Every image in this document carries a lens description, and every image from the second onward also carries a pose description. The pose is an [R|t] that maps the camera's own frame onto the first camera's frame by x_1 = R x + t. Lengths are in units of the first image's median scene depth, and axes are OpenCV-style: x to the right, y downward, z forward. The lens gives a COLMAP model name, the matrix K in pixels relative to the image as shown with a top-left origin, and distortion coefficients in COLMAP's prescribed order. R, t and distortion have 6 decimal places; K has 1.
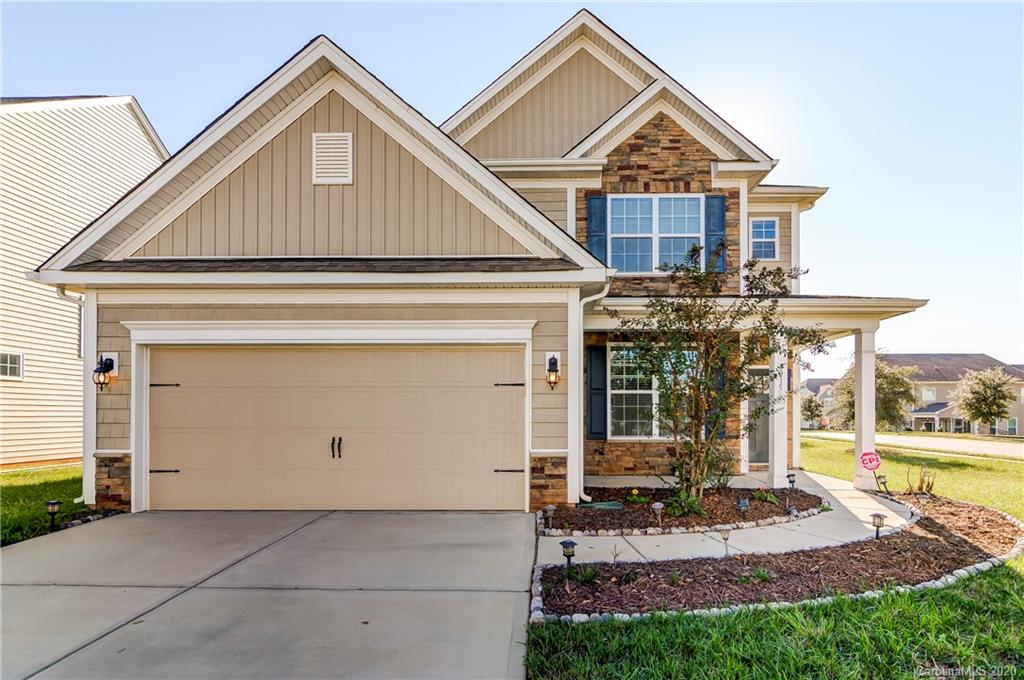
lens RADIAL K [[497.7, 0, 562.9], [0, 497.7, 350.7], [0, 0, 1]] dist [0.012226, -0.008363]
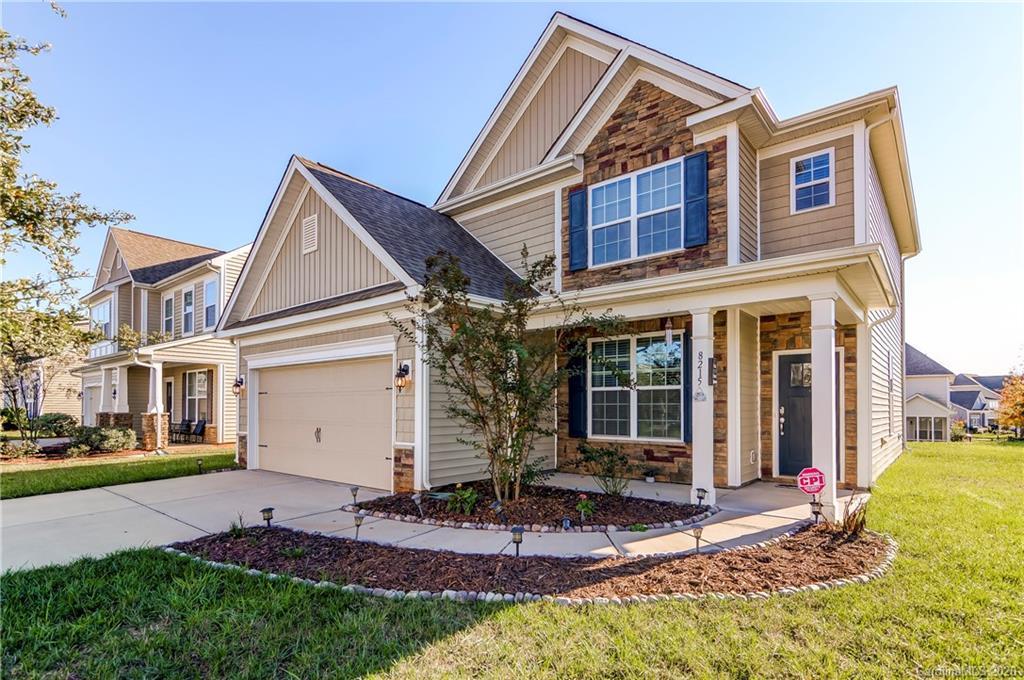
lens RADIAL K [[497.7, 0, 517.7], [0, 497.7, 340.2], [0, 0, 1]] dist [0.012226, -0.008363]
pose [[0.790189, -0.080190, -0.607595, 0.556631], [0.074987, 0.996604, -0.034010, 0.009514], [0.608259, -0.018687, 0.793519, 0.137393]]
